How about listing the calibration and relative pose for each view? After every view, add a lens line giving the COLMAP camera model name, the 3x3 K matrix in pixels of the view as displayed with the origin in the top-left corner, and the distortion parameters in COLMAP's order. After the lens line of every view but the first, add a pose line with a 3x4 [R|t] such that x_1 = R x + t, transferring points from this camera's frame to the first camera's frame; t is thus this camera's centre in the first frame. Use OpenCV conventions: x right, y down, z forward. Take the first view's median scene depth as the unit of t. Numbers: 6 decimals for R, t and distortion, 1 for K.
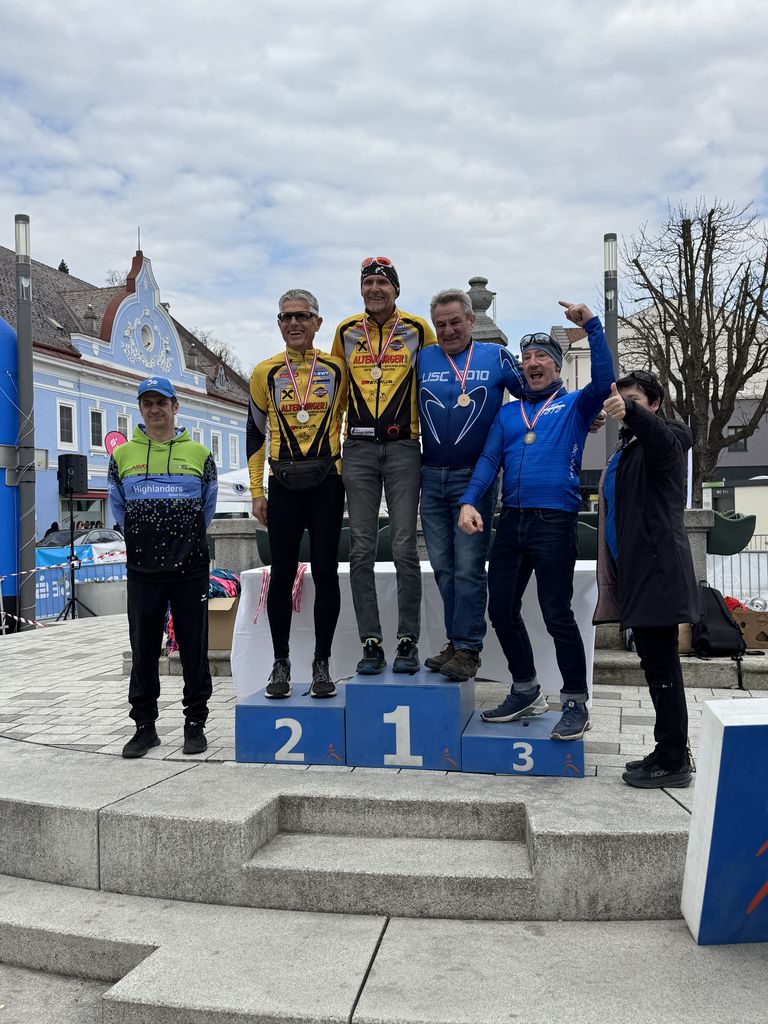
lens RADIAL K [[993.5, 0, 380.0], [0, 993.5, 518.9], [0, 0, 1]] dist [0.141775, -0.004131]
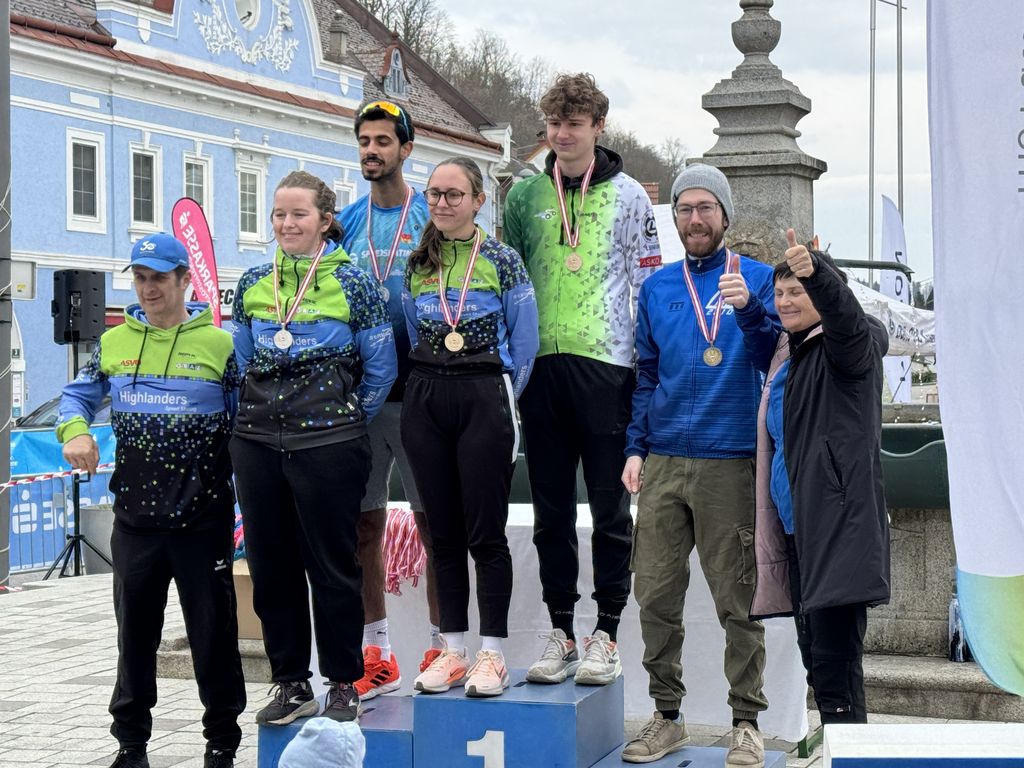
lens RADIAL K [[2194.8, 0, 516.1], [0, 2194.8, 359.1], [0, 0, 1]] dist [-0.029059, 1.813863]
pose [[0.993508, 0.012166, -0.113110, 0.083143], [-0.012054, 0.999926, 0.001673, -0.027784], [0.113122, -0.000298, 0.993581, -0.196728]]
